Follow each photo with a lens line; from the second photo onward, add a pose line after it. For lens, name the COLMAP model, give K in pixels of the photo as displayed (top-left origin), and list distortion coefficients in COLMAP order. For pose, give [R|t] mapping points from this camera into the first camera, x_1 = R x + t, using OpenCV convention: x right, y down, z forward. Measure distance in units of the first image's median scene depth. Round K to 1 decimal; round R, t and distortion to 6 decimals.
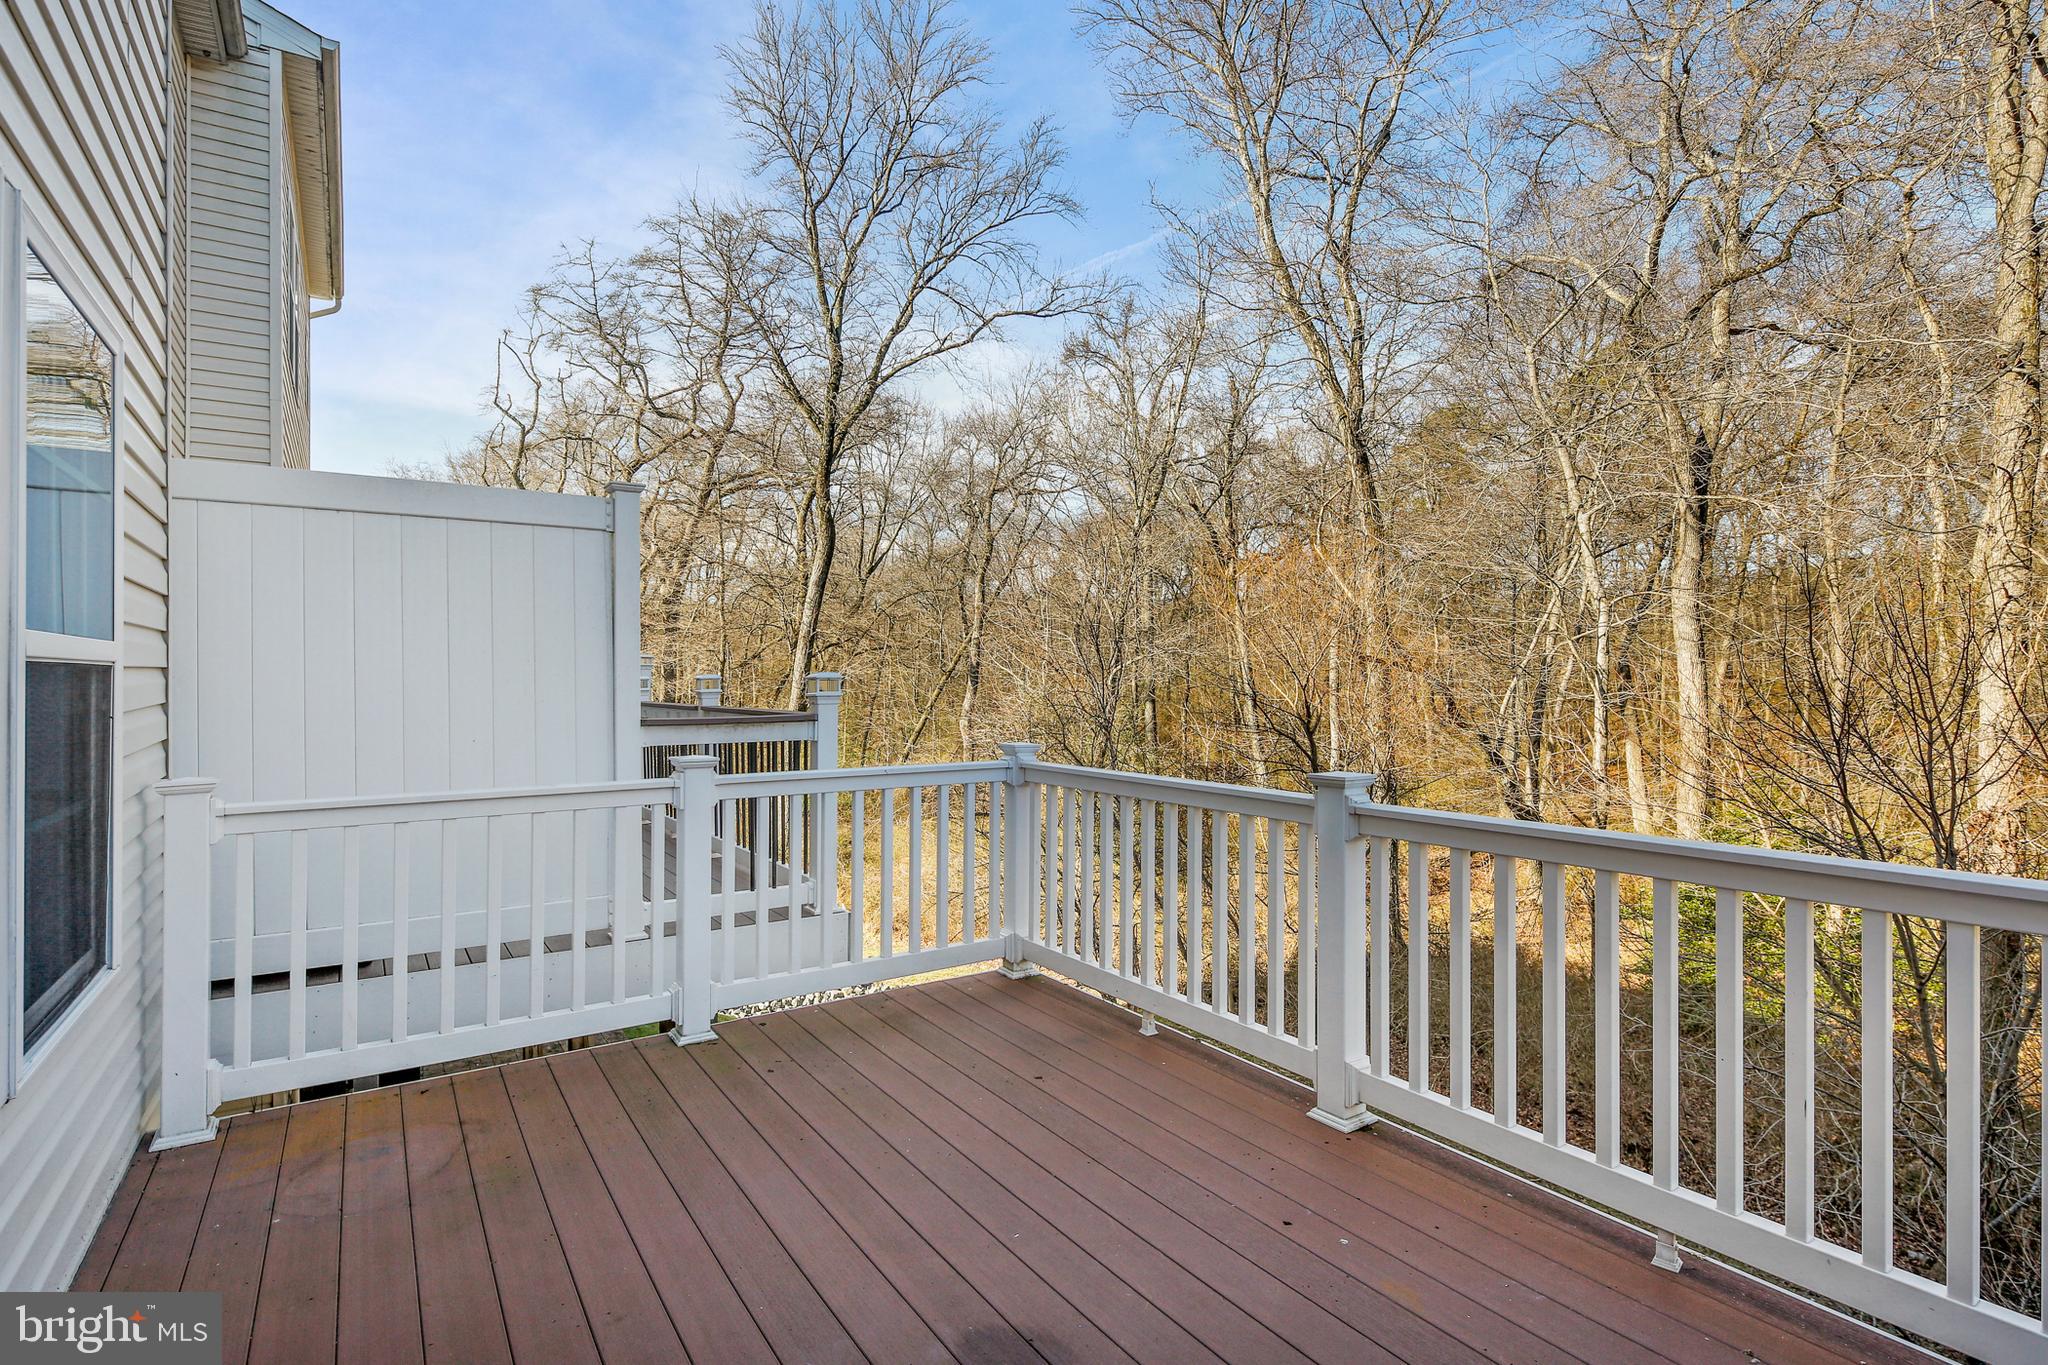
lens RADIAL K [[1001.4, 0, 1016.2], [0, 1001.4, 676.6], [0, 0, 1]] dist [0.000811, -0.003363]
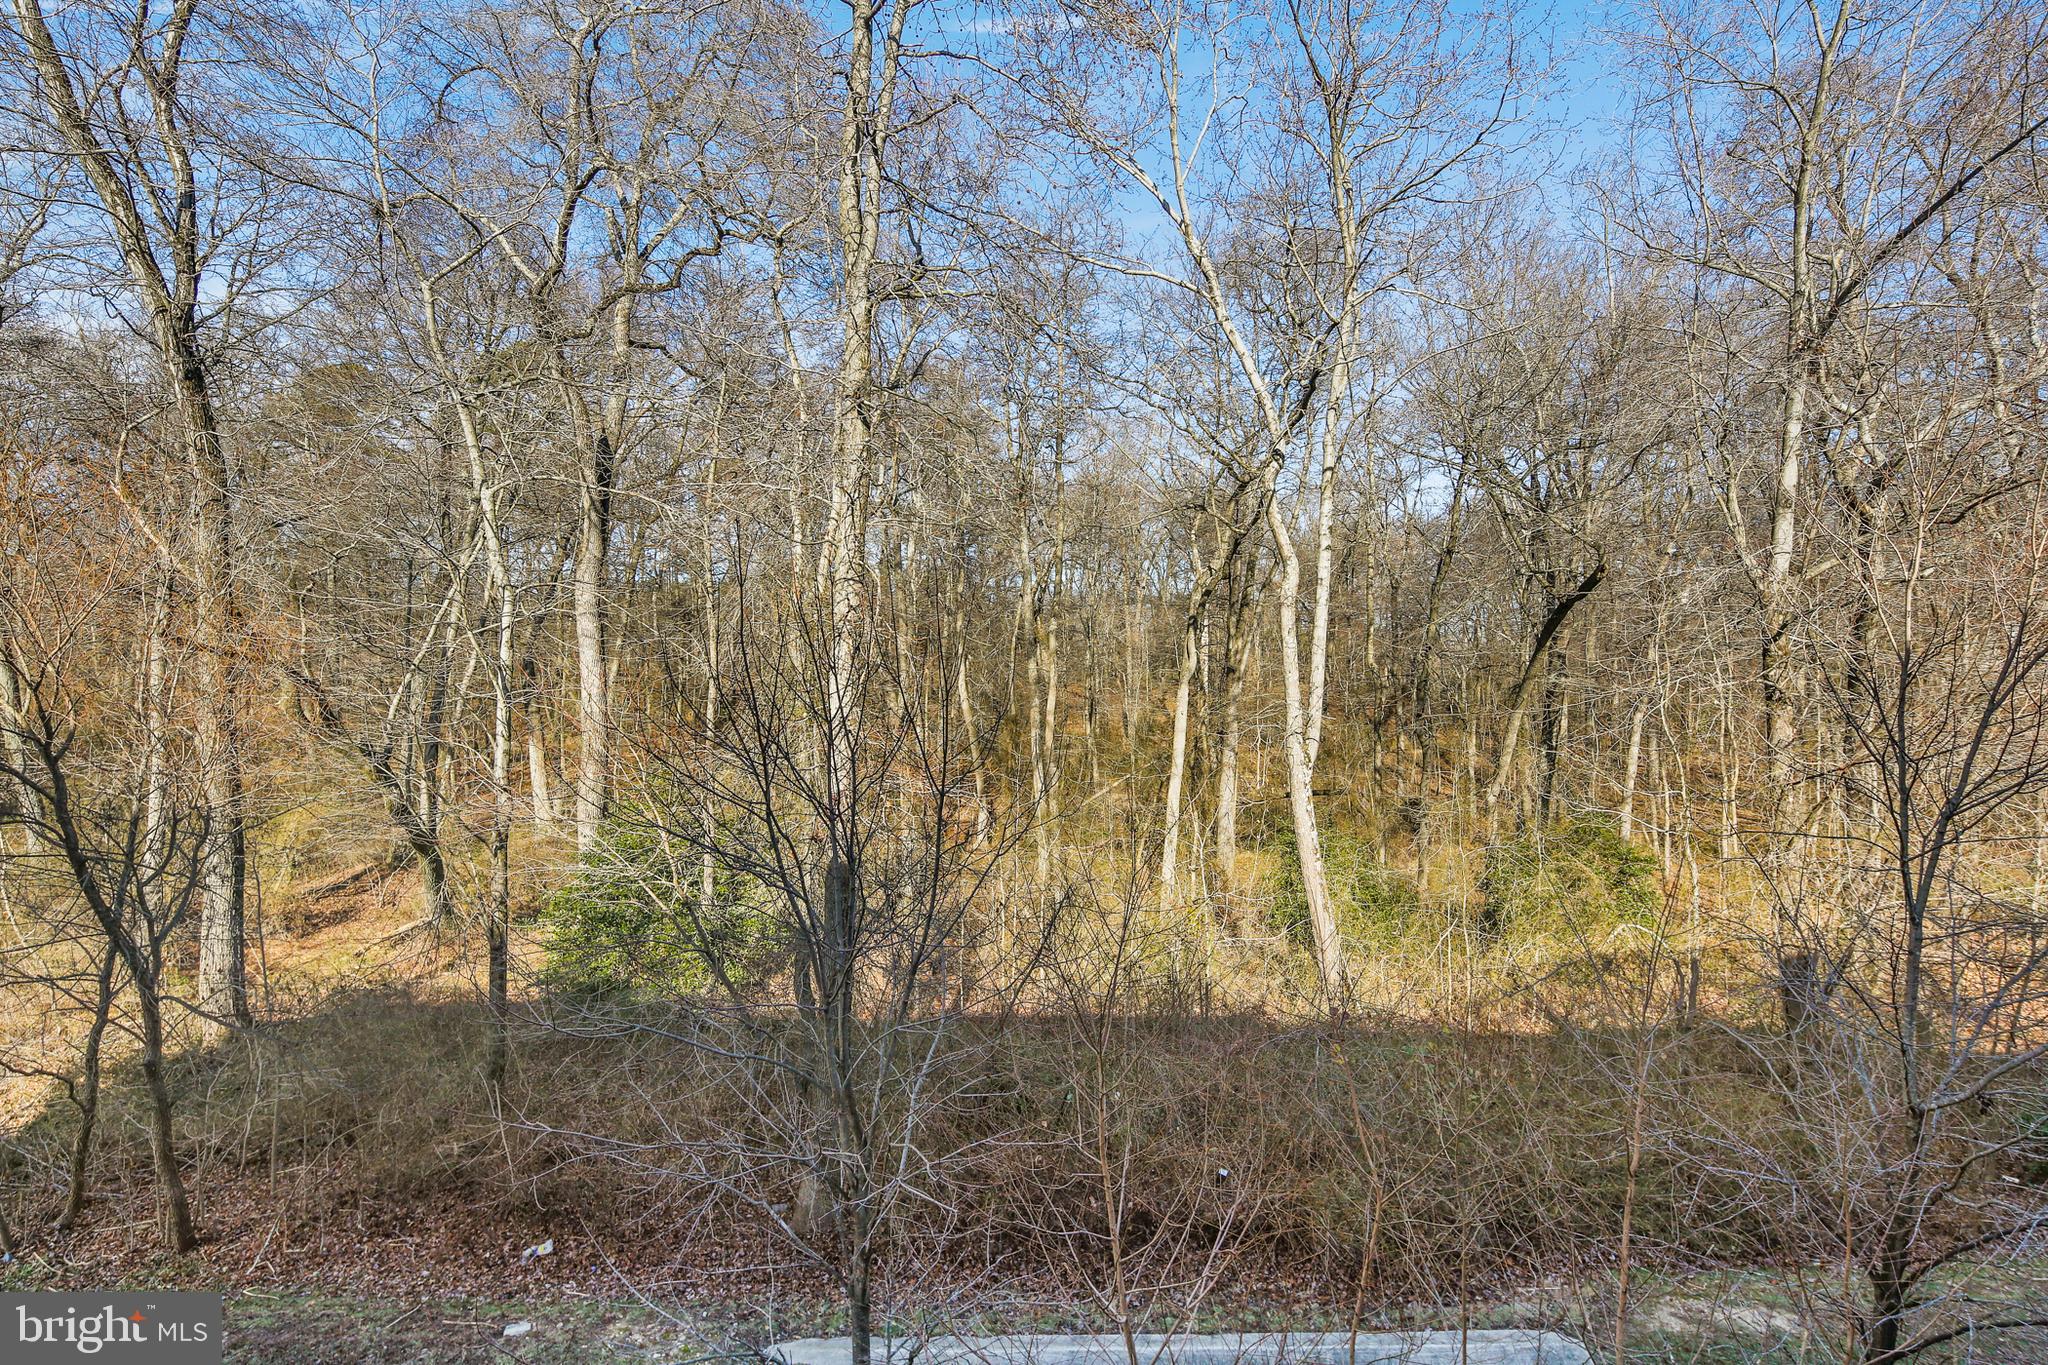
lens RADIAL K [[1001.4, 0, 1015.9], [0, 1001.4, 674.3], [0, 0, 1]] dist [0.000811, -0.003363]
pose [[0.540856, 0.006488, 0.841090, 0.058467], [-0.007907, 0.999965, -0.002630, -0.000214], [-0.841078, -0.005228, 0.540889, 0.097950]]
